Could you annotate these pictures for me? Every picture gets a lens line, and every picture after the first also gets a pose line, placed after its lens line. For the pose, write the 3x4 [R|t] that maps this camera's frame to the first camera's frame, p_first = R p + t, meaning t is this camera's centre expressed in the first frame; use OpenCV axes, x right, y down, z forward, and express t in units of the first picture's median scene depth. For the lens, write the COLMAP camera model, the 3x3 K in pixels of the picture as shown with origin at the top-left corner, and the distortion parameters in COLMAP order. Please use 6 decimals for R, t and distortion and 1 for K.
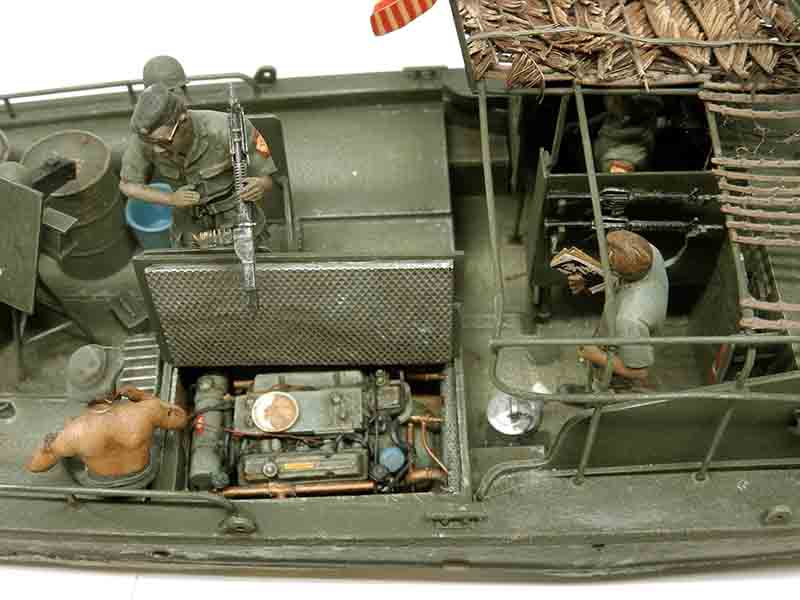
lens RADIAL K [[1374.1, 0, 400.4], [0, 1374.1, 298.9], [0, 0, 1]] dist [-0.082528, 0.000000]
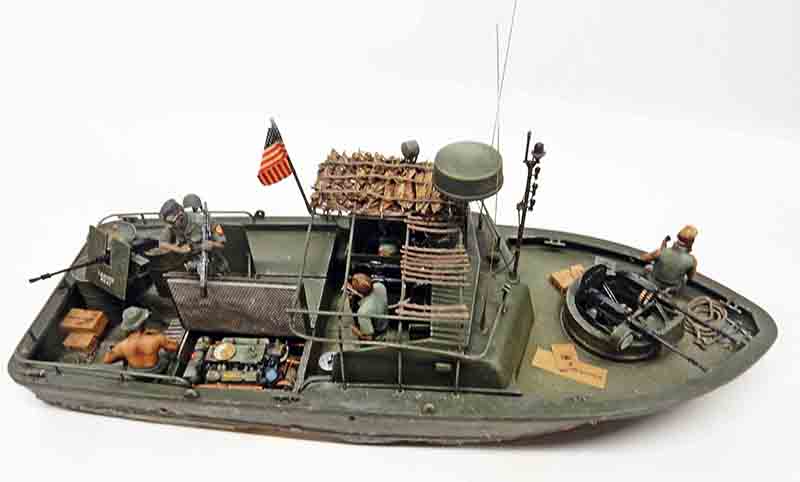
lens RADIAL K [[731.0, 0, 399.5], [0, 731.0, 241.7], [0, 0, 1]] dist [0.016261, 0.005858]
pose [[0.995501, 0.066627, -0.067363, 0.267952], [-0.078009, 0.979890, -0.183659, 0.105136], [0.053772, 0.188088, 0.980679, -0.201670]]
